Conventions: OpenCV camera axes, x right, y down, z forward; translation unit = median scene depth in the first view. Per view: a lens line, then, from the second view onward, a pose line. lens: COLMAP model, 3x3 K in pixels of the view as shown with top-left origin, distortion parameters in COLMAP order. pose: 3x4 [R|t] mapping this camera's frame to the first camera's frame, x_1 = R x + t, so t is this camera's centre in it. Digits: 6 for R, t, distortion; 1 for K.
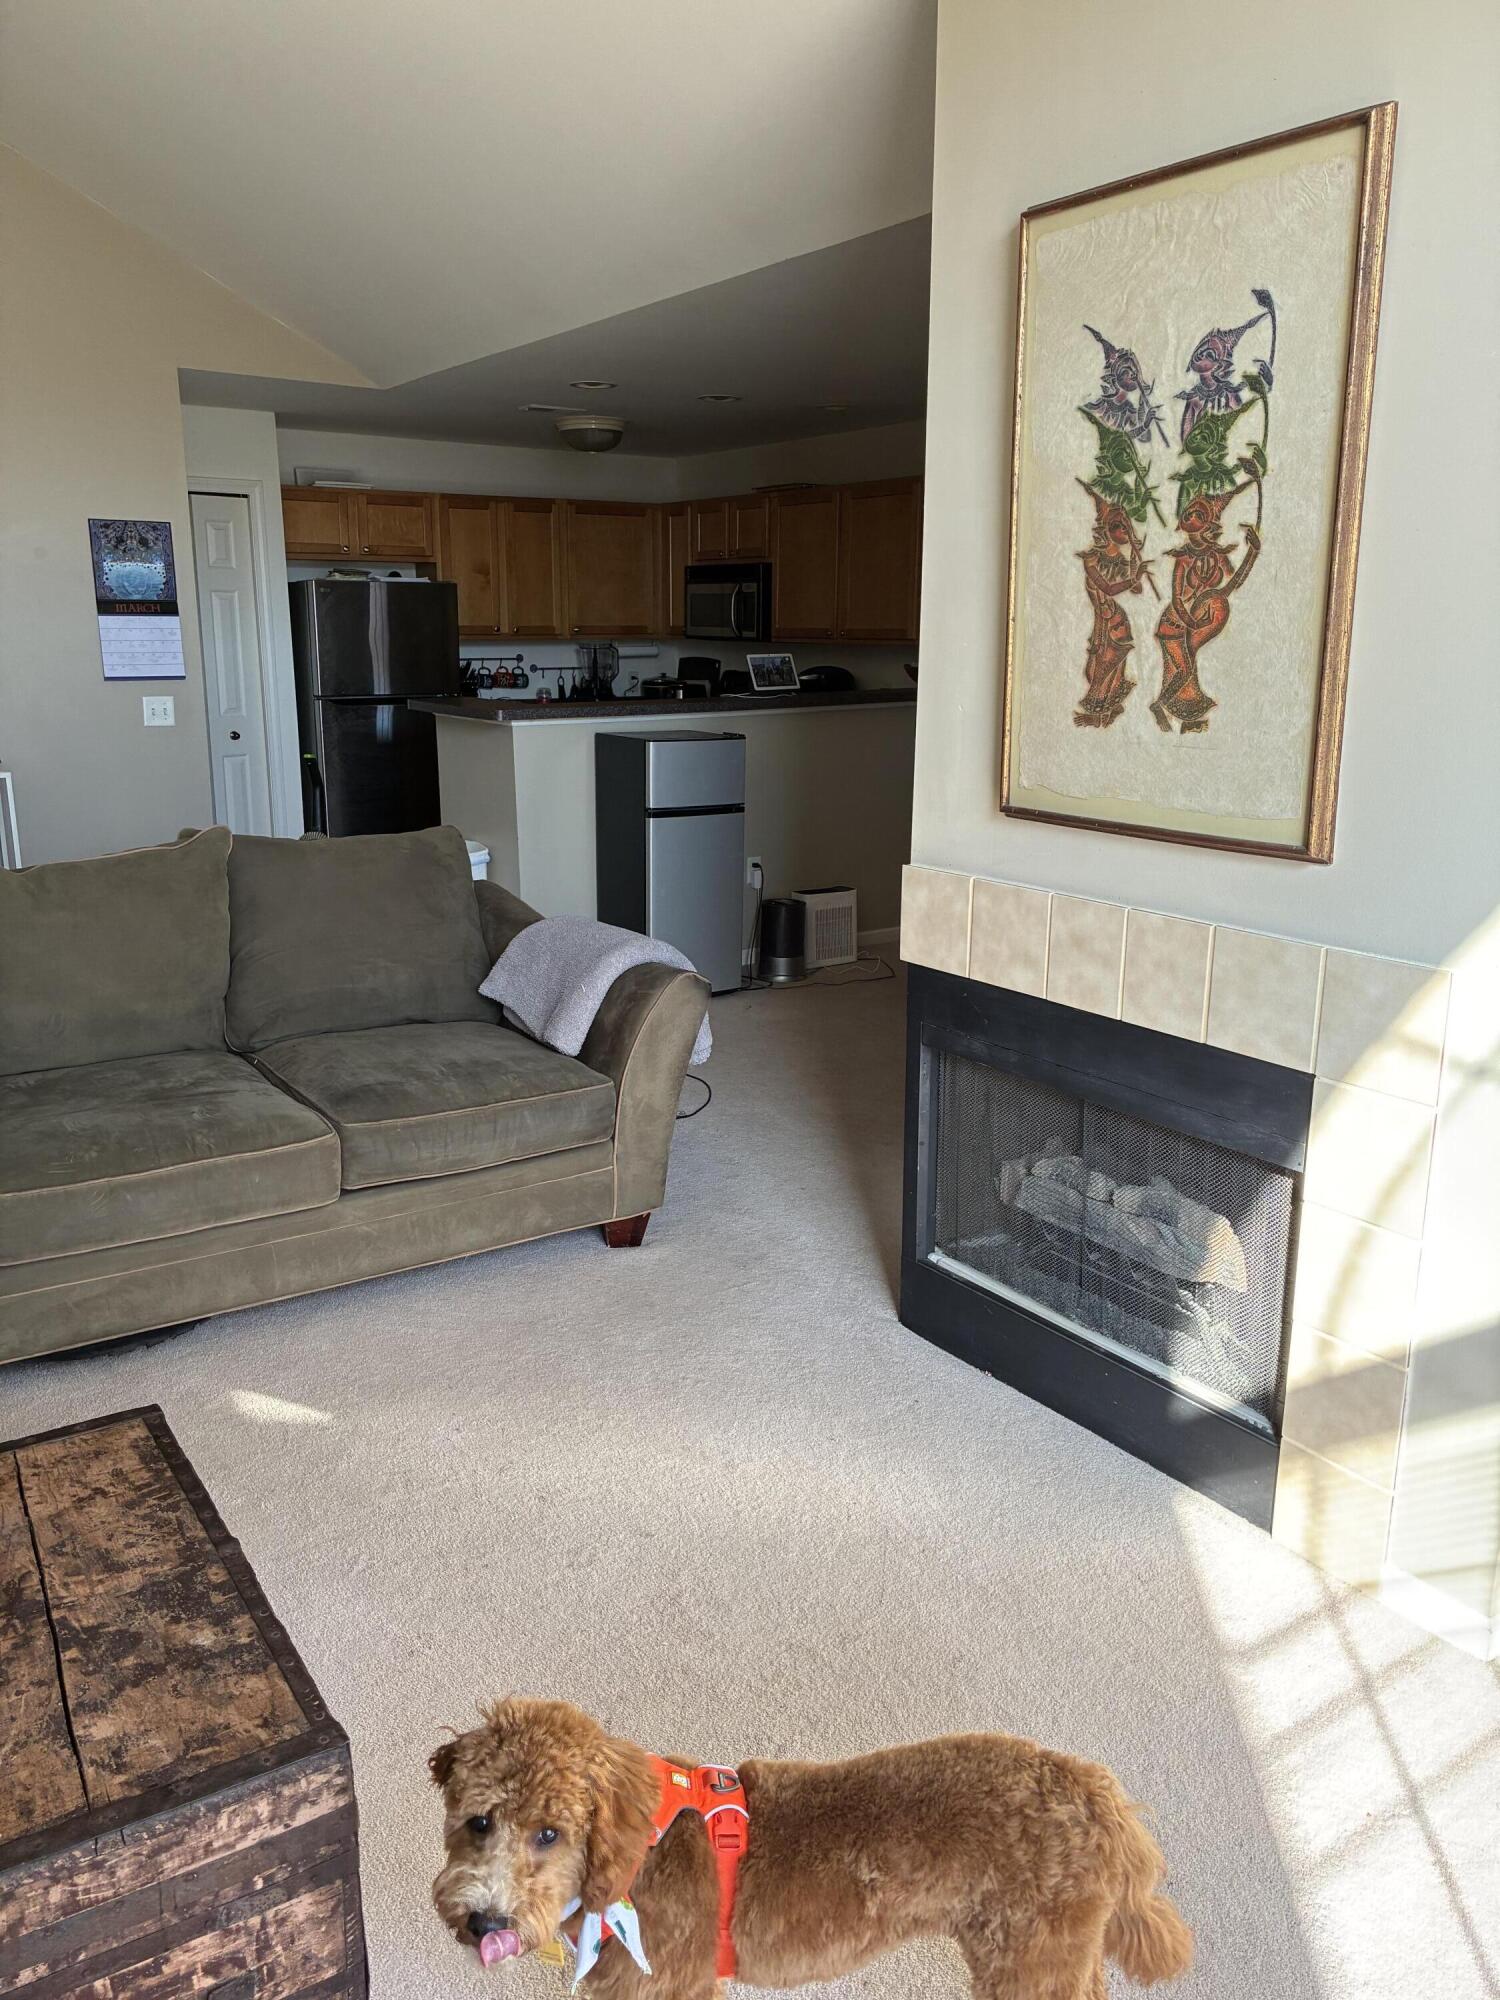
lens RADIAL K [[1499.1, 0, 750.0], [0, 1499.1, 1000.0], [0, 0, 1]] dist [0.048999, -0.081436]
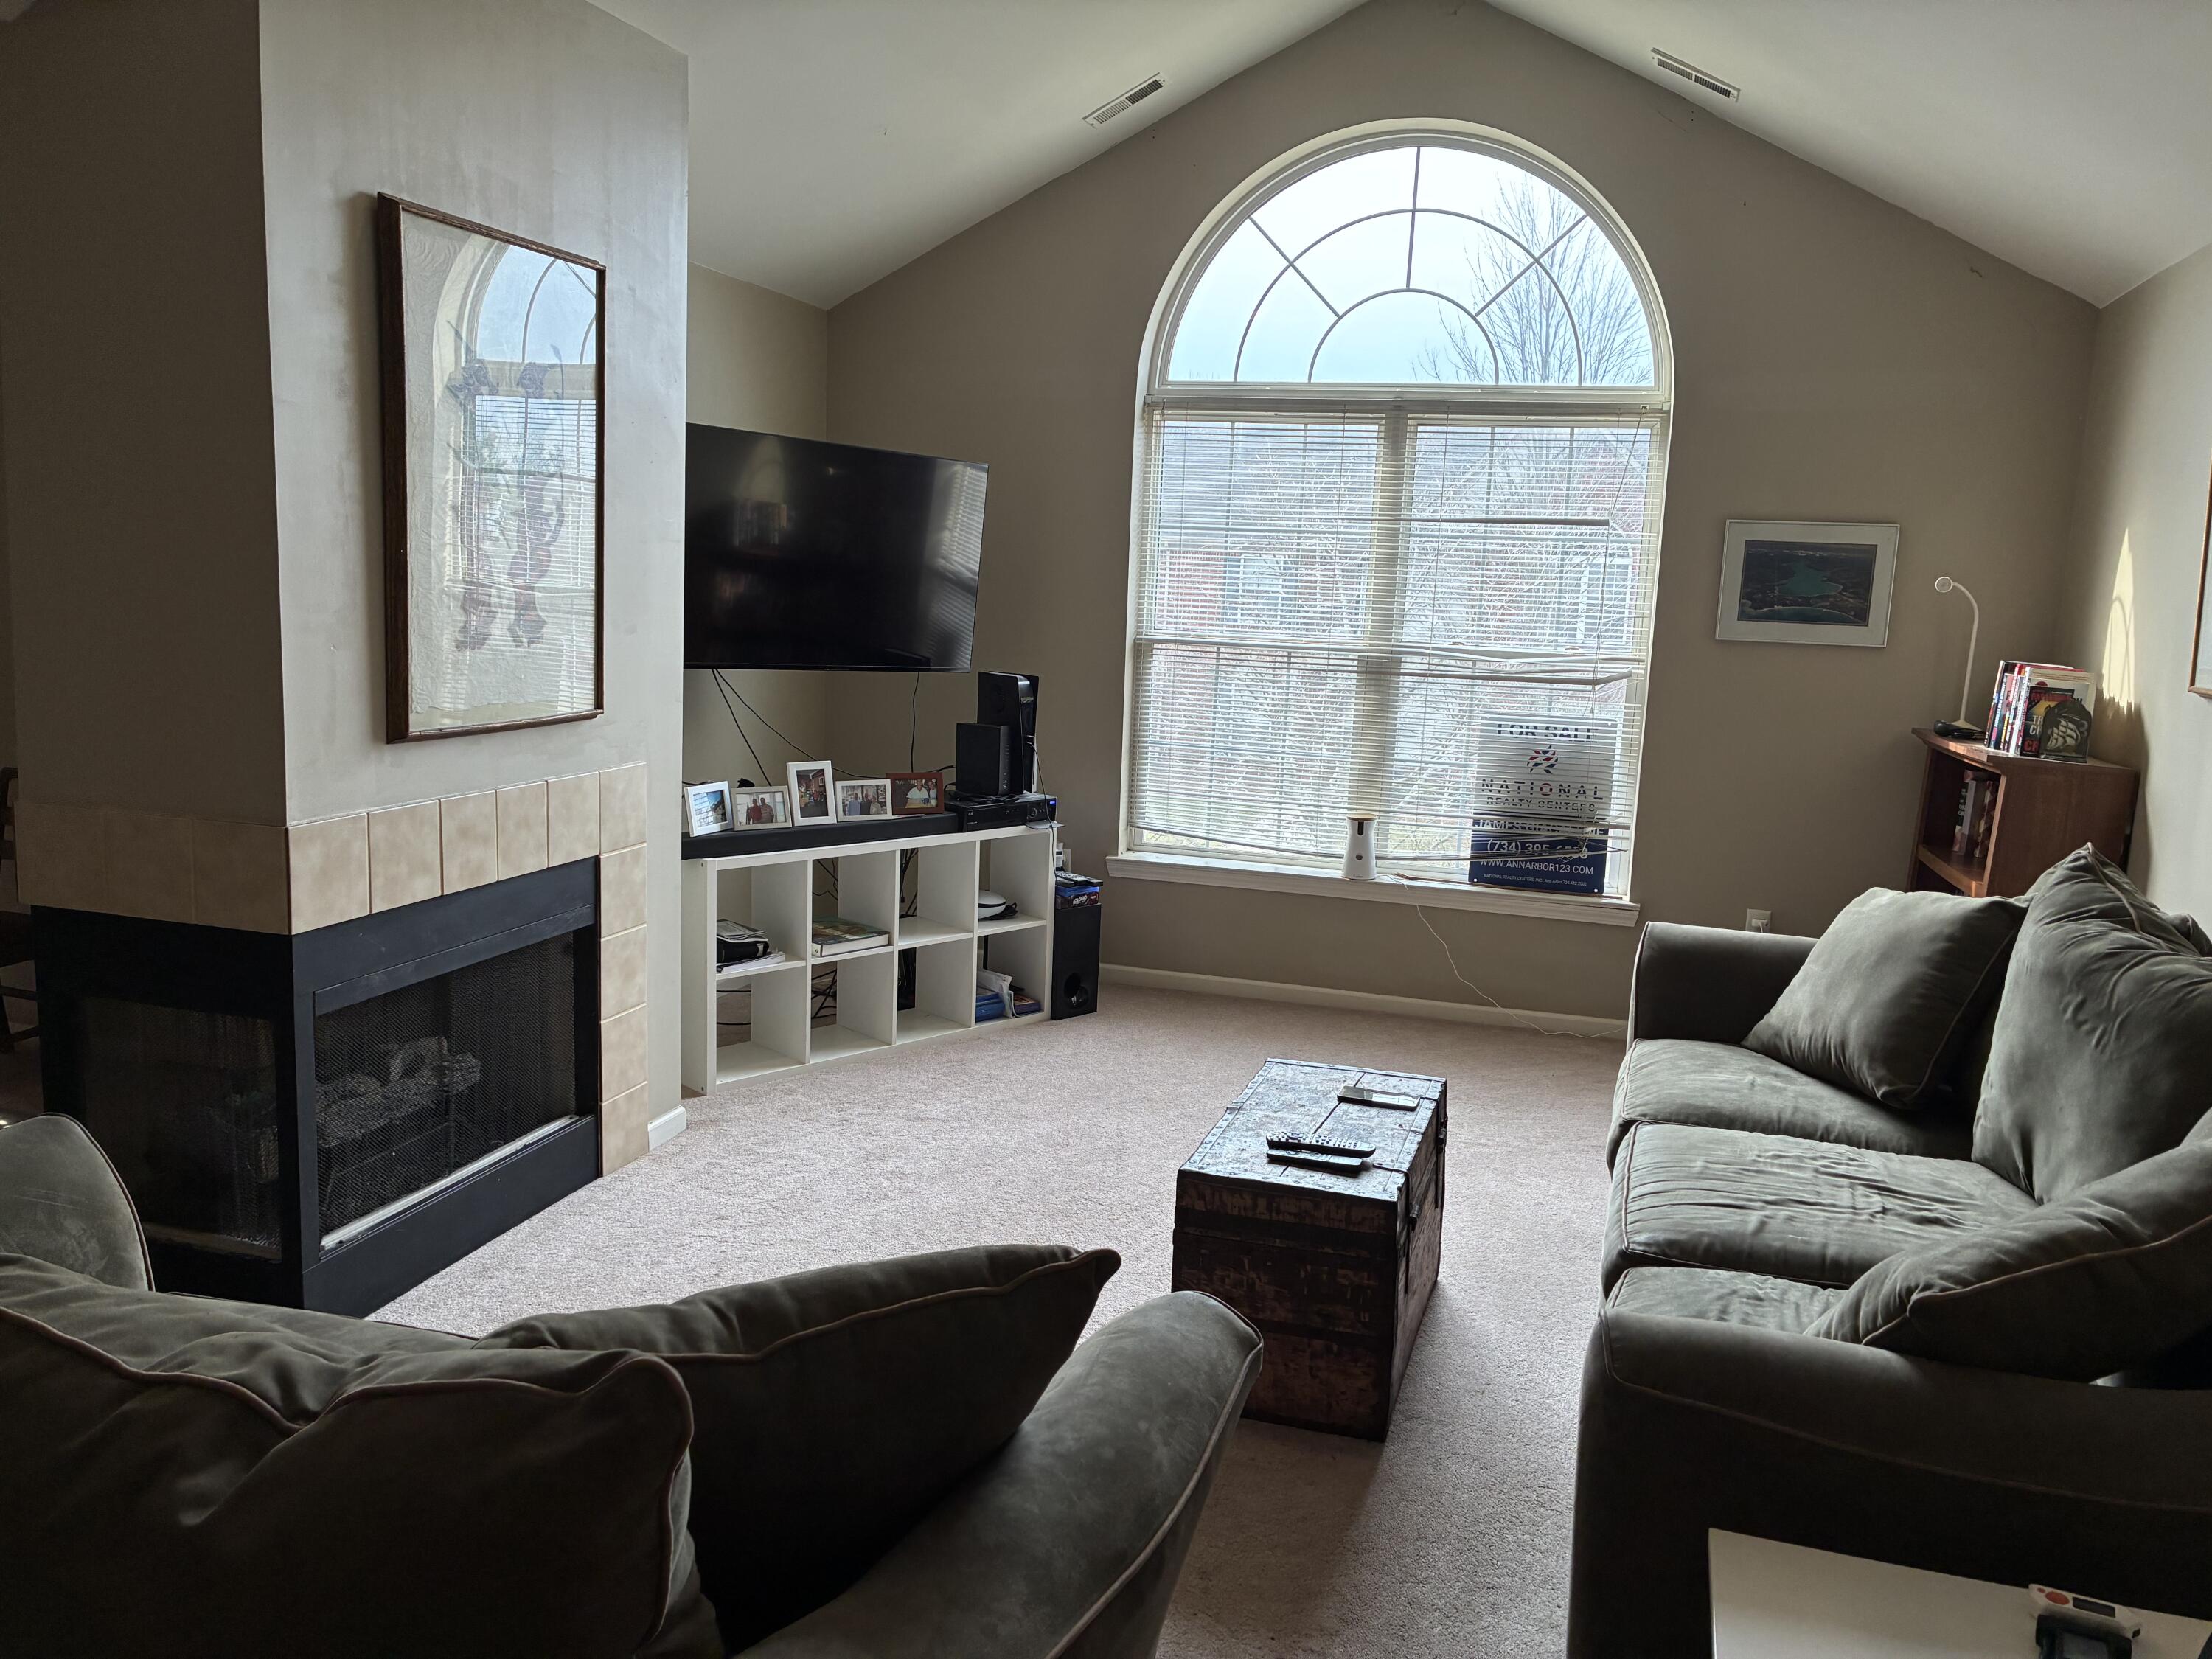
lens RADIAL K [[1658.0, 0, 1112.7], [0, 1658.0, 810.6], [0, 0, 1]] dist [0.048999, -0.081436]
pose [[-0.632093, -0.147415, 0.760741, -0.877980], [0.140253, 0.943759, 0.299415, -0.301944], [-0.762094, 0.295954, -0.575868, 1.105781]]
